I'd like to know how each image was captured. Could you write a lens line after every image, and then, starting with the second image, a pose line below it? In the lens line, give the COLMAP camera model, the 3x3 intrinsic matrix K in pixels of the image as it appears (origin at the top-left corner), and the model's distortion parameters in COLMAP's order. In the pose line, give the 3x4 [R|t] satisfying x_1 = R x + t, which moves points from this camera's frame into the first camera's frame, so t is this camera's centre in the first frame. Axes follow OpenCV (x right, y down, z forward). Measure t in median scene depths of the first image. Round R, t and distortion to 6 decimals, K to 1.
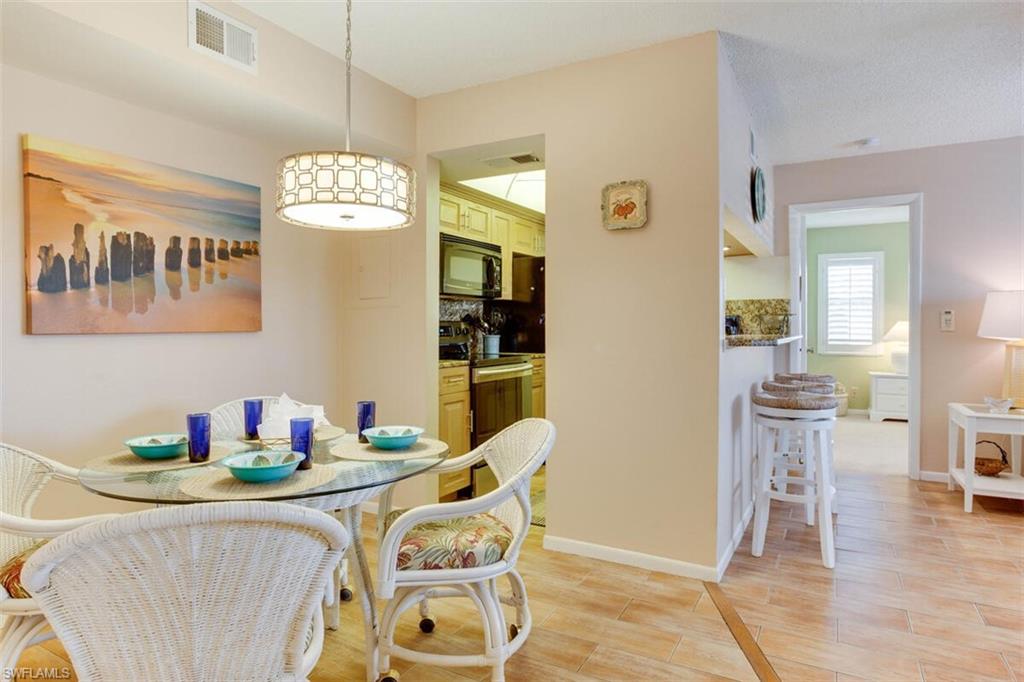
lens RADIAL K [[601.6, 0, 513.2], [0, 601.6, 331.3], [0, 0, 1]] dist [-0.007193, -0.001753]
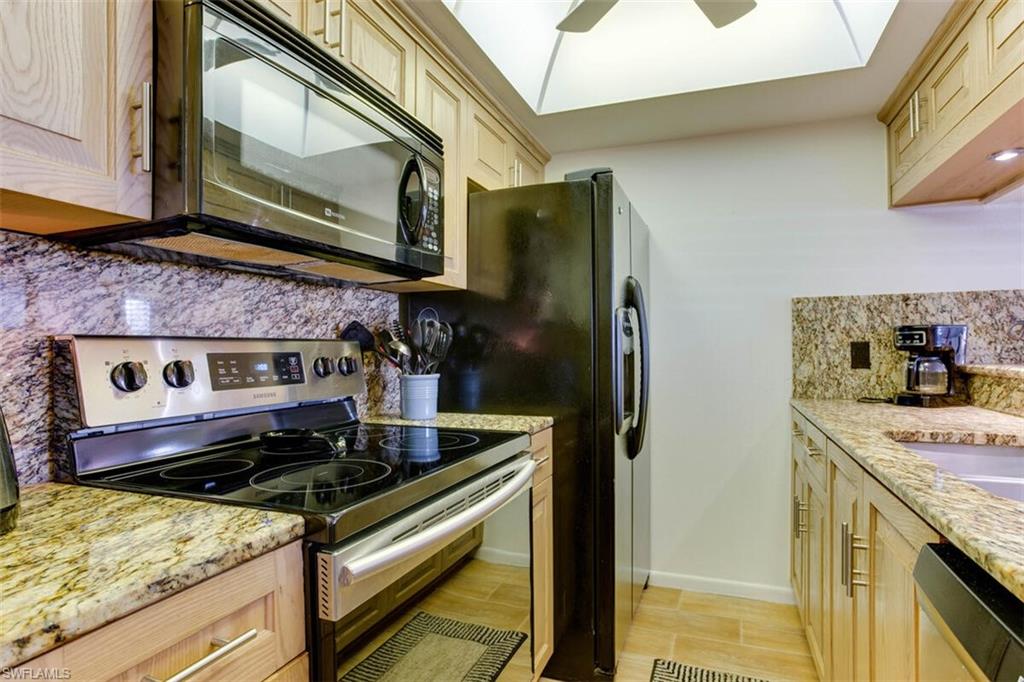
lens RADIAL K [[520.1, 0, 506.2], [0, 520.1, 350.0], [0, 0, 1]] dist [-0.030169, 0.005722]
pose [[0.992809, -0.008037, 0.119442, -0.018603], [0.009409, 0.999896, -0.010928, -0.005456], [-0.119342, 0.011973, 0.992781, 0.644332]]
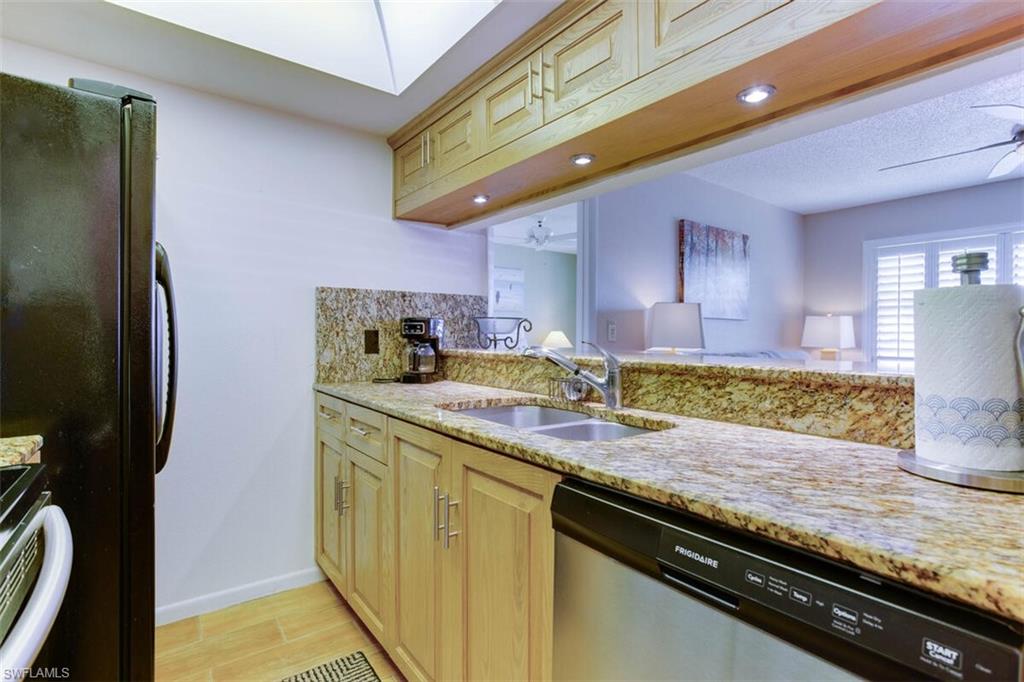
lens RADIAL K [[520.1, 0, 507.2], [0, 520.1, 335.0], [0, 0, 1]] dist [-0.030169, 0.005722]
pose [[0.410709, 0.002667, 0.911762, -0.074505], [0.004487, 0.999978, -0.004946, -0.006552], [-0.911755, 0.006123, 0.410688, 0.713175]]
